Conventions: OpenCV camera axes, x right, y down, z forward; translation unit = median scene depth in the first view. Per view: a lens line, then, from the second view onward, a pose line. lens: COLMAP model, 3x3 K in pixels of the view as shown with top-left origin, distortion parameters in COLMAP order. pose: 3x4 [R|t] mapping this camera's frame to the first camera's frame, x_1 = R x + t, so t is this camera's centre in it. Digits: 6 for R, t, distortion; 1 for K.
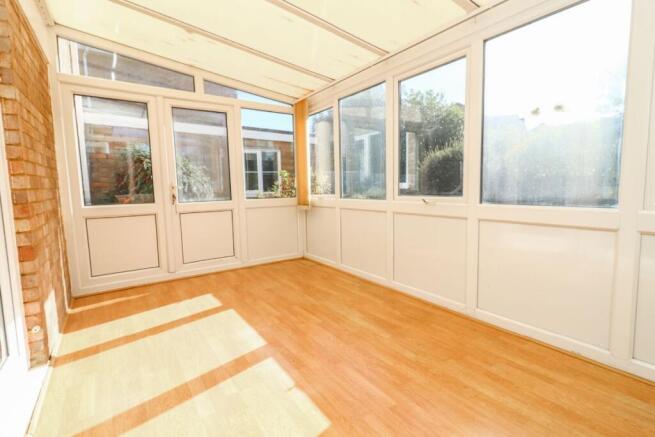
lens RADIAL K [[306.5, 0, 328.4], [0, 306.5, 216.3], [0, 0, 1]] dist [-0.003392, -0.001502]
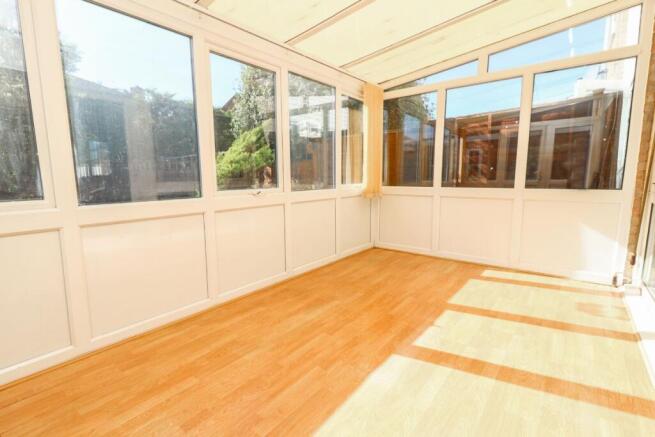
lens RADIAL K [[306.5, 0, 327.9], [0, 306.5, 216.4], [0, 0, 1]] dist [-0.003392, -0.001502]
pose [[-0.278336, -0.108916, 0.954289, -0.849116], [0.119701, 0.981870, 0.146977, -0.111059], [-0.952996, 0.155138, -0.260252, 1.211599]]
